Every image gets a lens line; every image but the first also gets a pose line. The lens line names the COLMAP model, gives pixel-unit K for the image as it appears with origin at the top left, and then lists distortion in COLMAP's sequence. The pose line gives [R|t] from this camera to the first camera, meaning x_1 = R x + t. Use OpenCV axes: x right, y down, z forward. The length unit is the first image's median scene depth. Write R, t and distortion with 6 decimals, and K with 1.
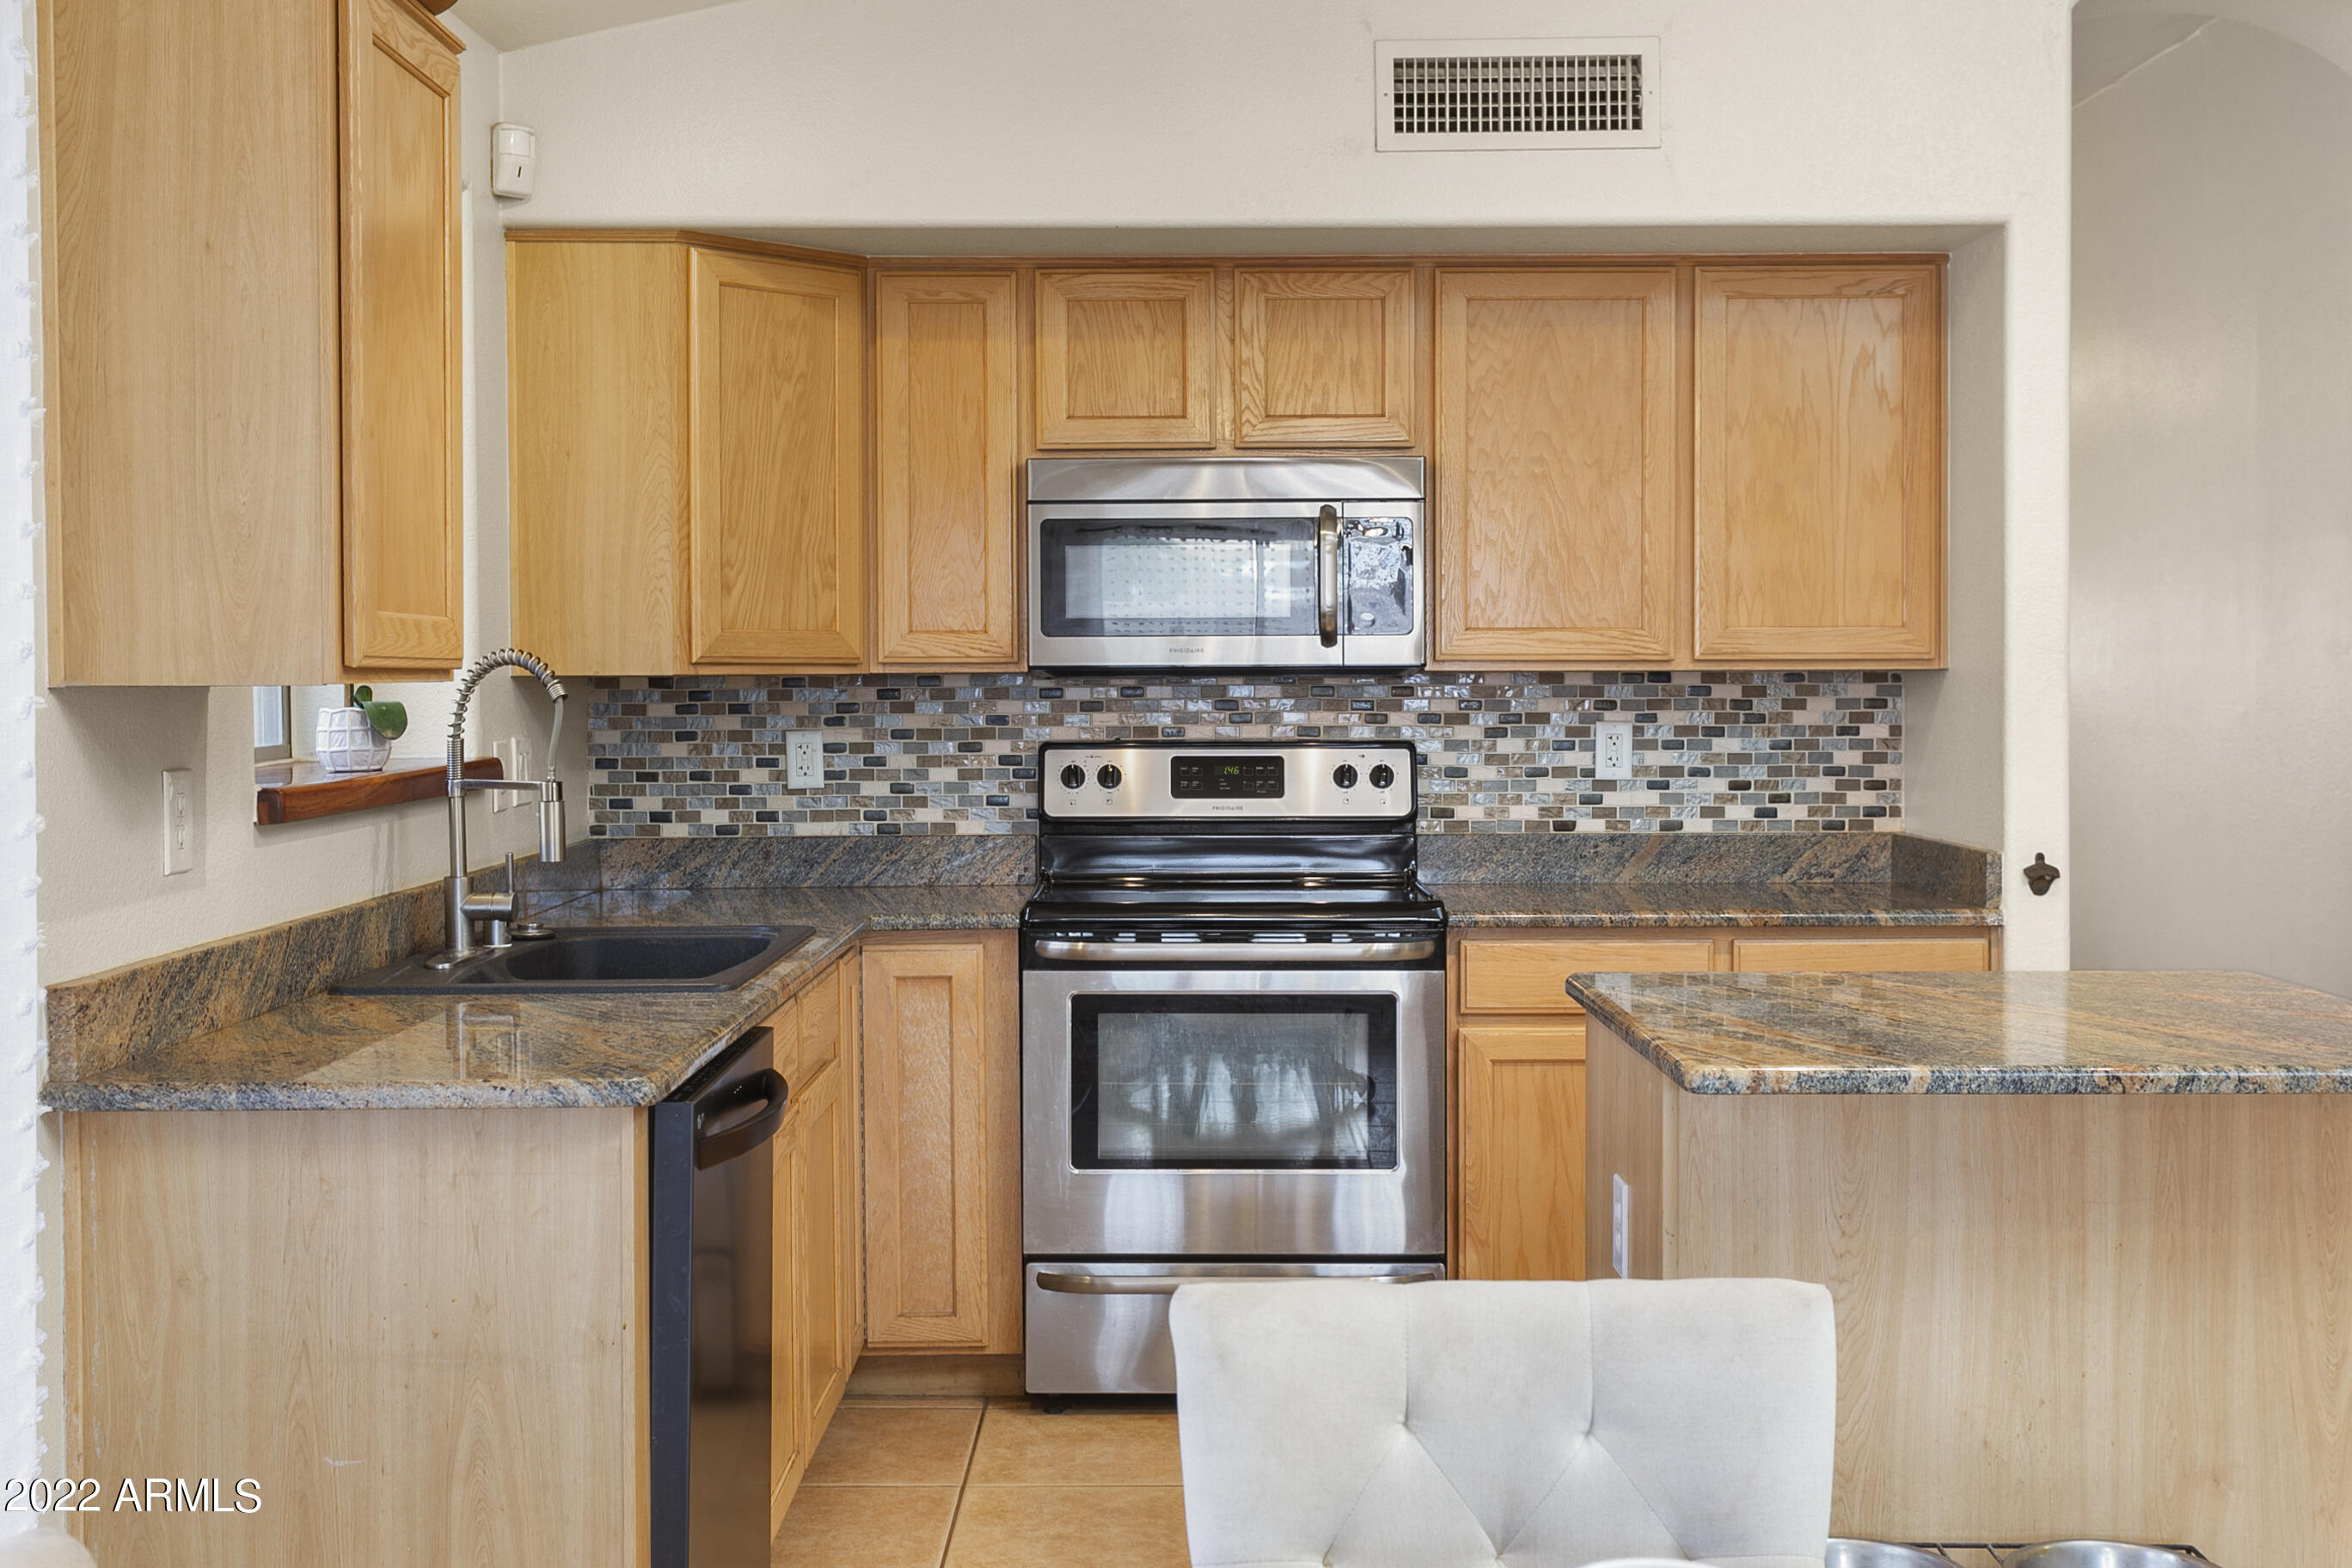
lens RADIAL K [[2713.4, 0, 1246.7], [0, 2713.4, 729.9], [0, 0, 1]] dist [0.018456, 0.000000]
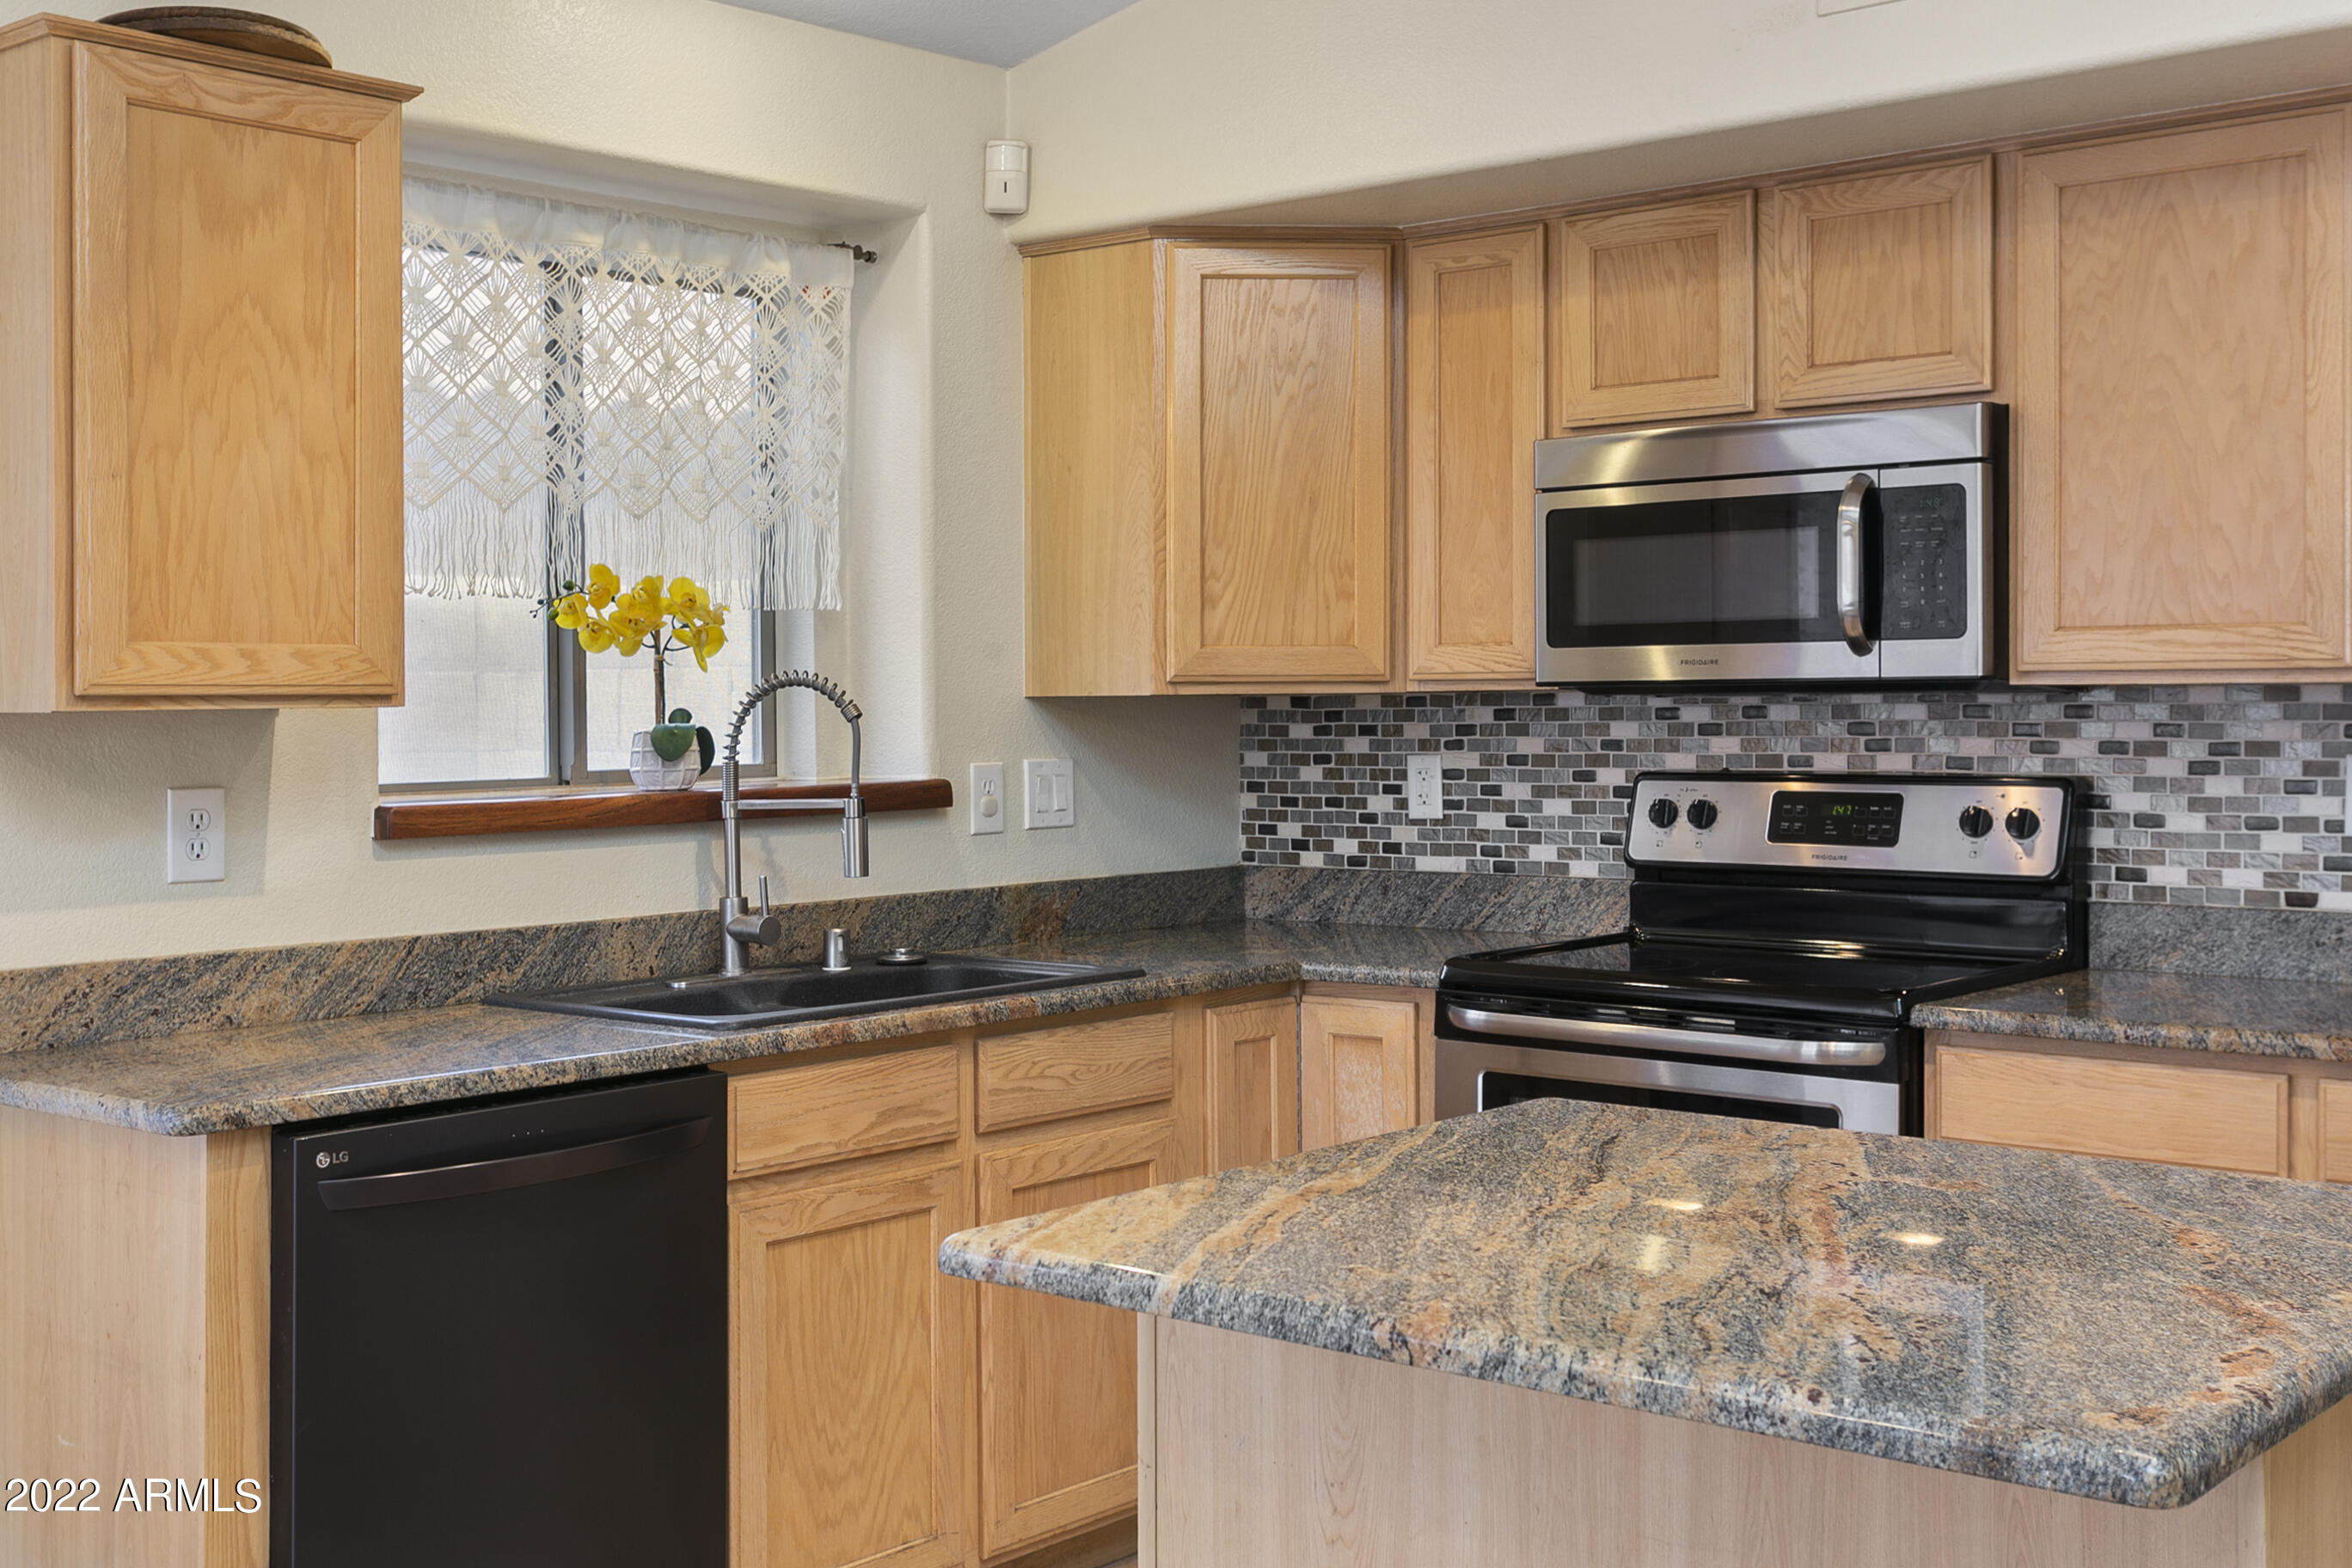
lens RADIAL K [[2713.4, 0, 1159.9], [0, 2713.4, 718.0], [0, 0, 1]] dist [0.018456, 0.000000]
pose [[0.741564, 0.002314, -0.670878, 0.401817], [-0.008056, 0.999953, -0.005456, -0.006752], [0.670833, 0.009451, 0.741548, 0.284203]]
